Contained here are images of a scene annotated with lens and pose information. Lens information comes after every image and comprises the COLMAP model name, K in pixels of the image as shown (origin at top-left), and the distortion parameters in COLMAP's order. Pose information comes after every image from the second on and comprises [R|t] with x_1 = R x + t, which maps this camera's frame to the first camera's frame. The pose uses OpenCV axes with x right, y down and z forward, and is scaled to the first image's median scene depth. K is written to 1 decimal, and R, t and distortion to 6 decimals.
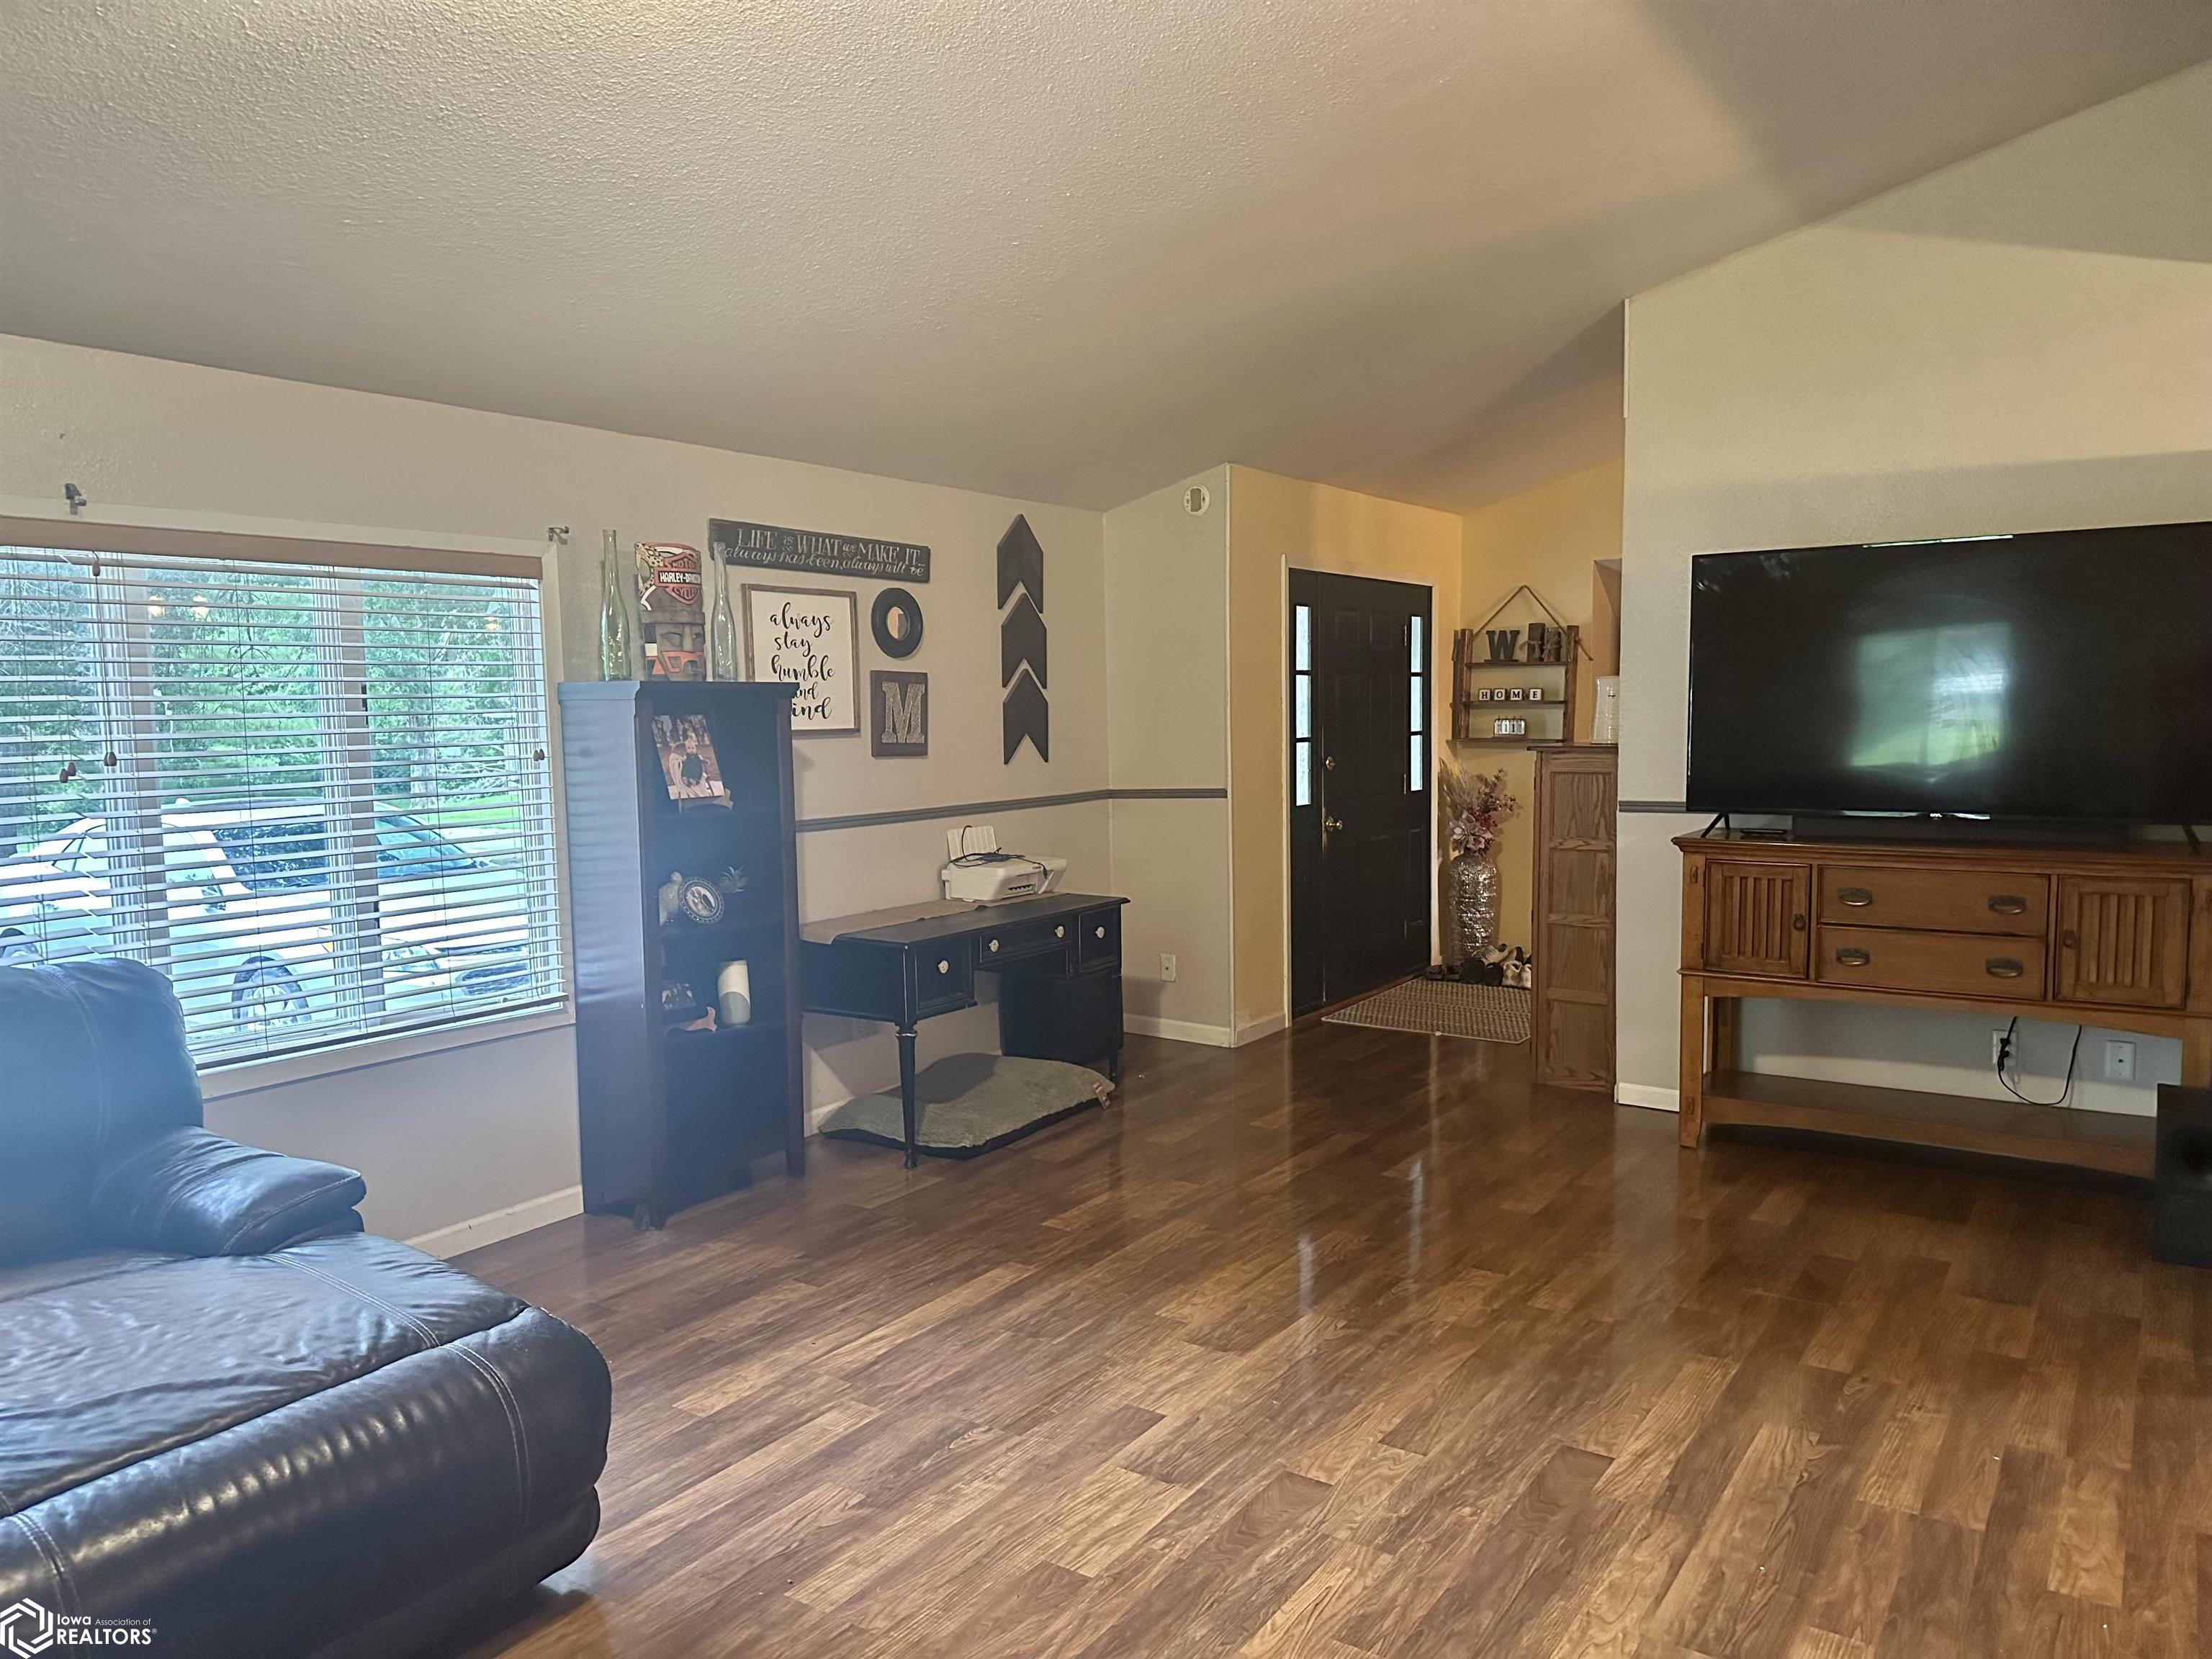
lens RADIAL K [[1538.1, 0, 1120.3], [0, 1538.1, 827.2], [0, 0, 1]] dist [0.003599, -0.022054]
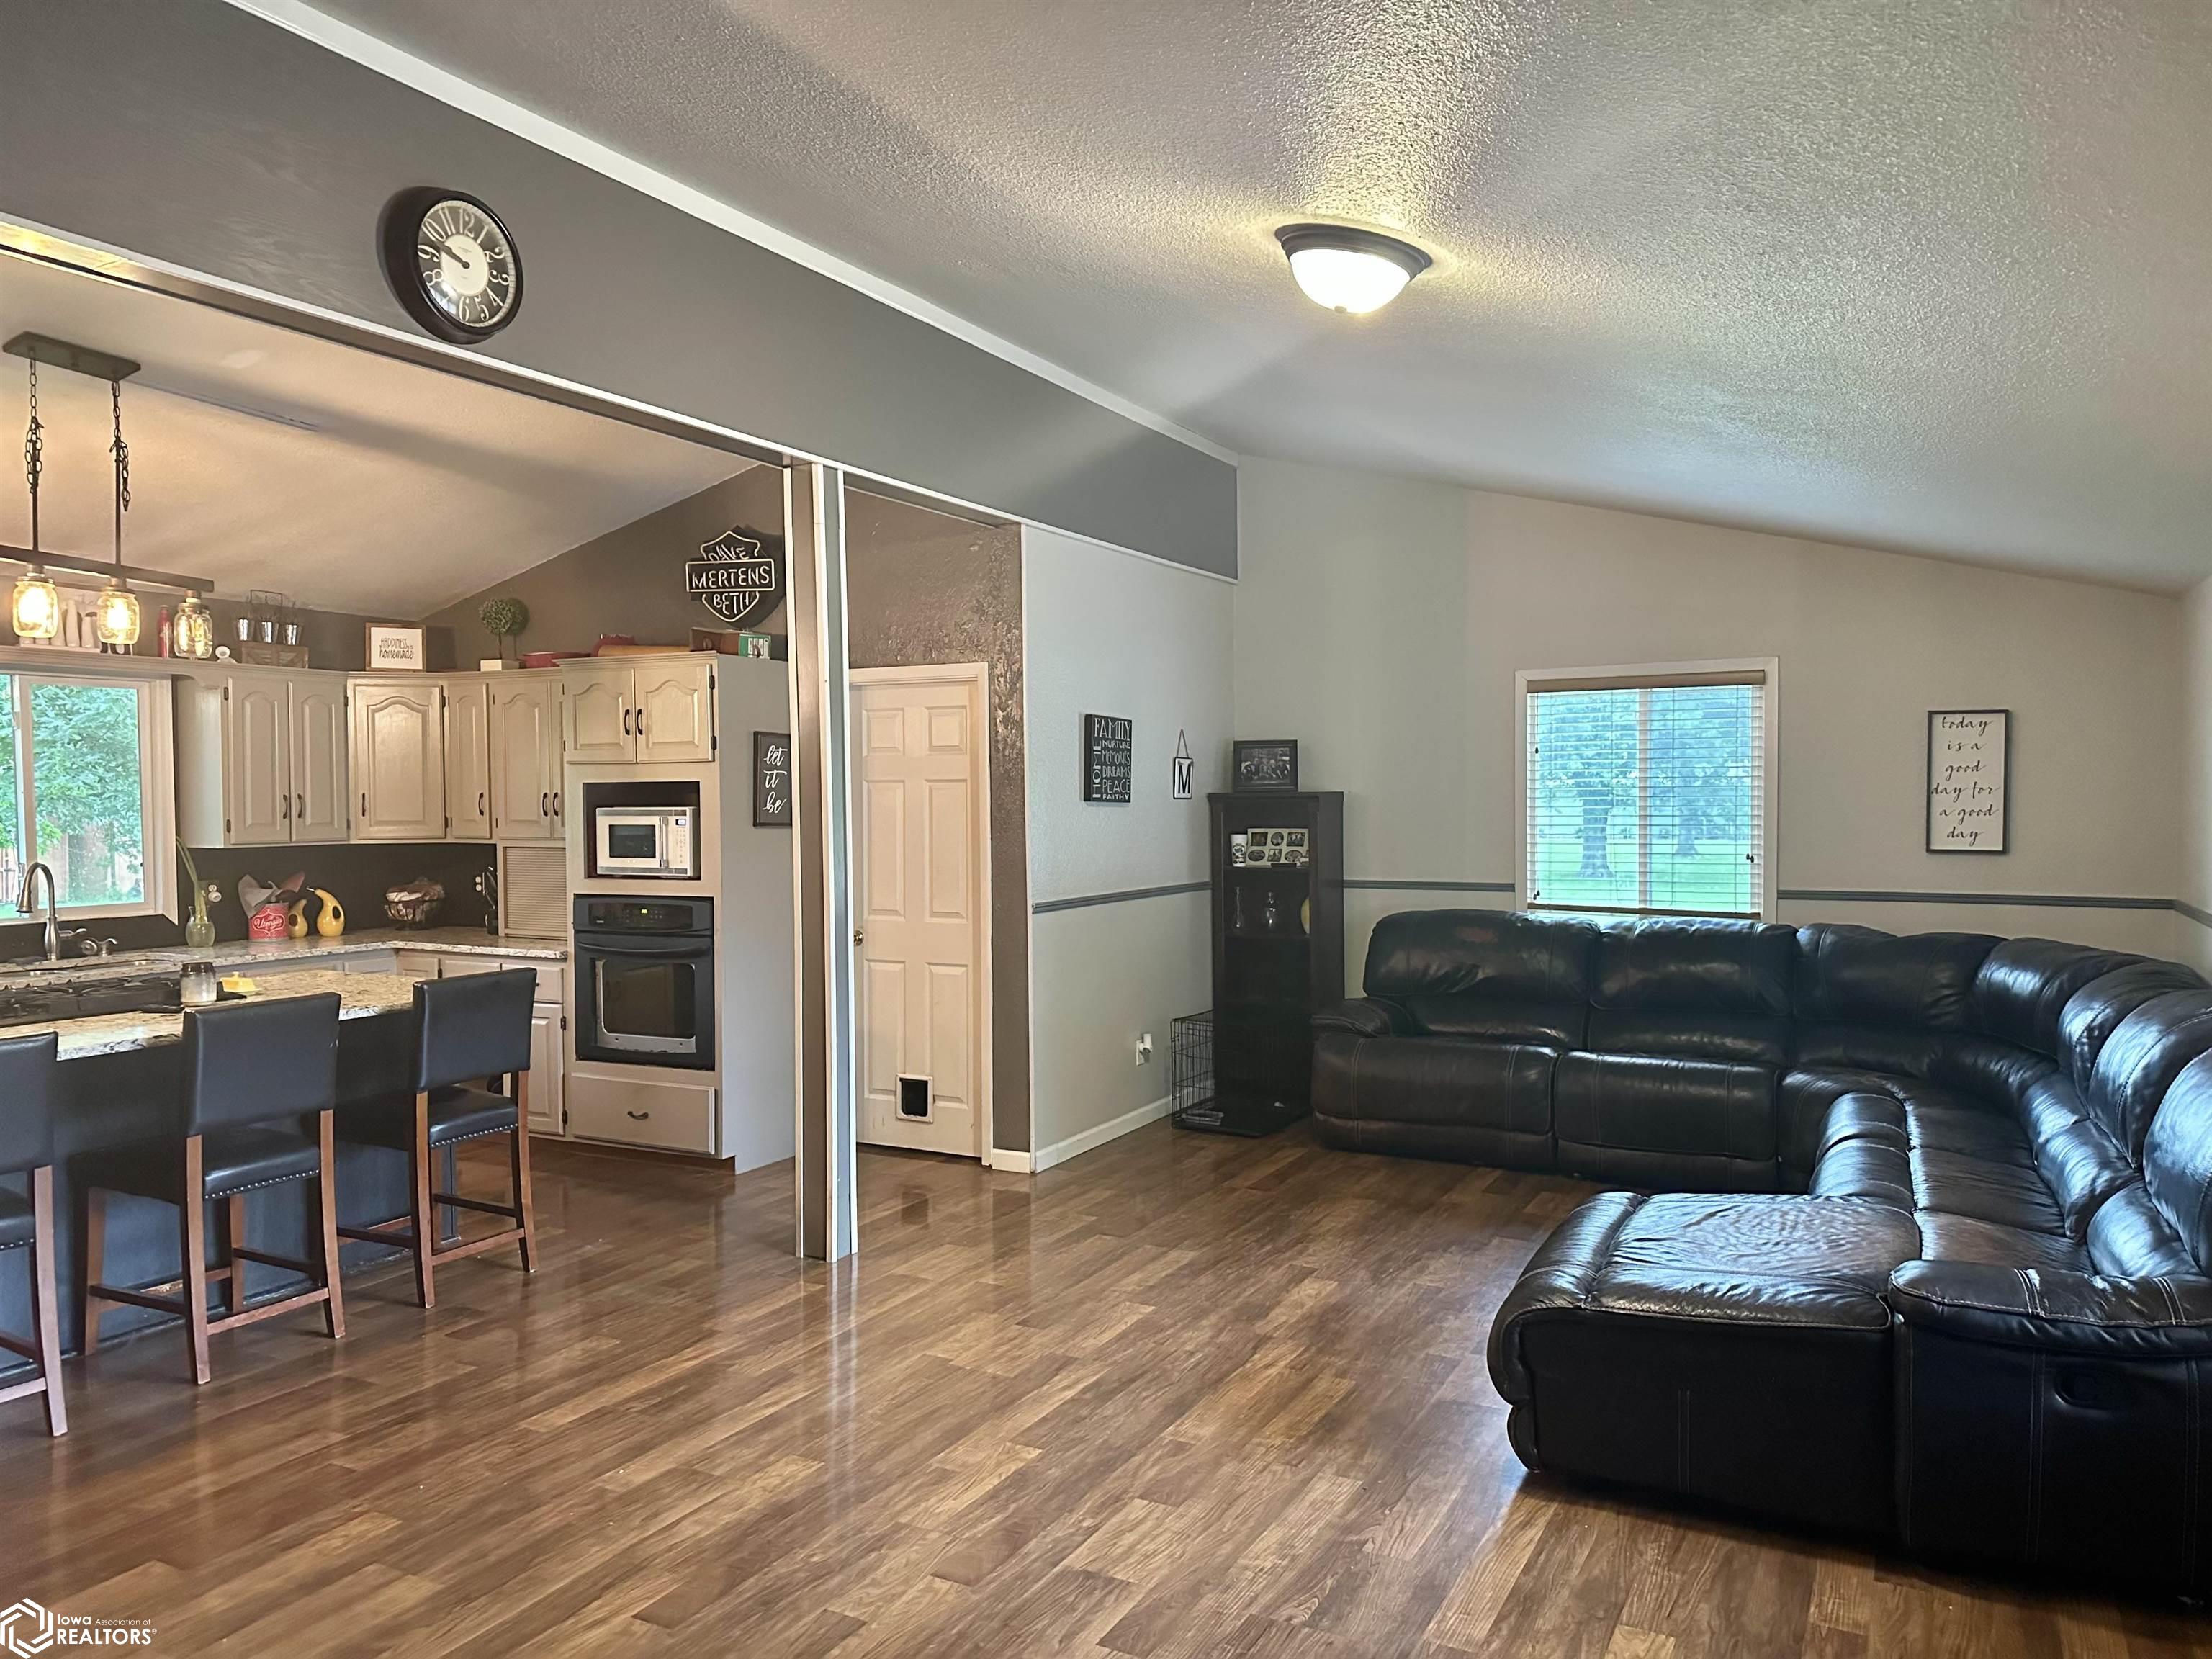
lens RADIAL K [[1515.2, 0, 1100.3], [0, 1515.2, 843.3], [0, 0, 1]] dist [0.159060, -0.312319]
pose [[-0.994695, 0.026517, -0.099389, 0.115611], [0.015101, 0.993378, 0.113898, -0.190451], [0.101751, 0.111793, -0.988508, 2.028165]]
